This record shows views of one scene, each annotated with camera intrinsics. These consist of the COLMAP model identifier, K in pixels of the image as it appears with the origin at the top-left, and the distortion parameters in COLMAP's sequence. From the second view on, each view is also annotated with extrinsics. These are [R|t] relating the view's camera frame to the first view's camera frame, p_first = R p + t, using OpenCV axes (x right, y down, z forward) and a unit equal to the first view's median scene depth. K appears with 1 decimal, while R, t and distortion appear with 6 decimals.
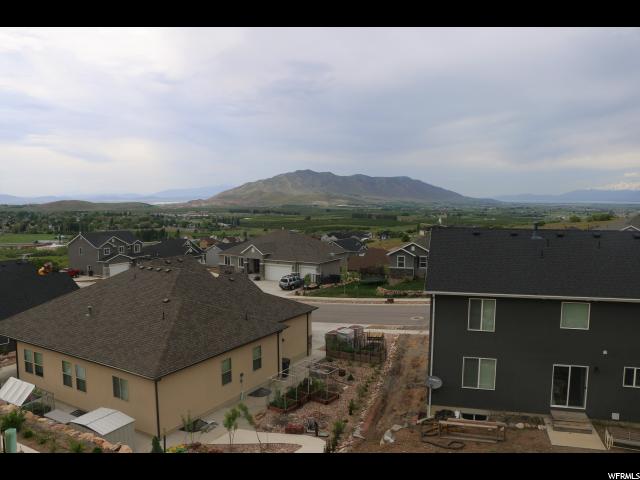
lens RADIAL K [[517.1, 0, 317.9], [0, 517.1, 241.8], [0, 0, 1]] dist [-0.190833, 0.161146]
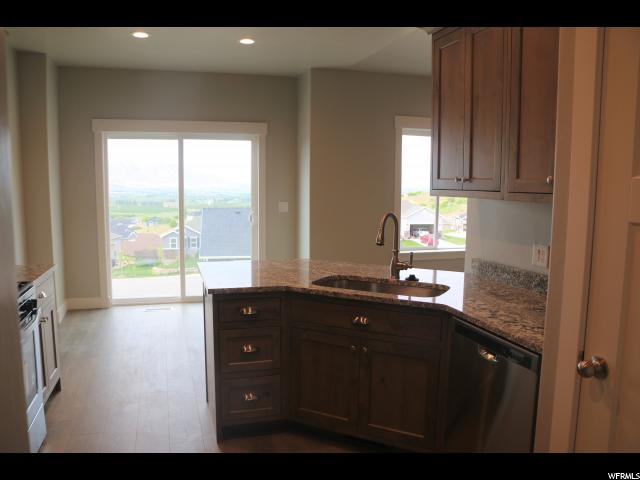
lens RADIAL K [[517.1, 0, 317.9], [0, 517.1, 241.8], [0, 0, 1]] dist [-0.190833, 0.161146]
pose [[0.901089, -0.043122, 0.431485, -0.047084], [0.030885, 0.998898, 0.035329, 0.012112], [-0.432533, -0.018508, 0.901428, -0.173803]]
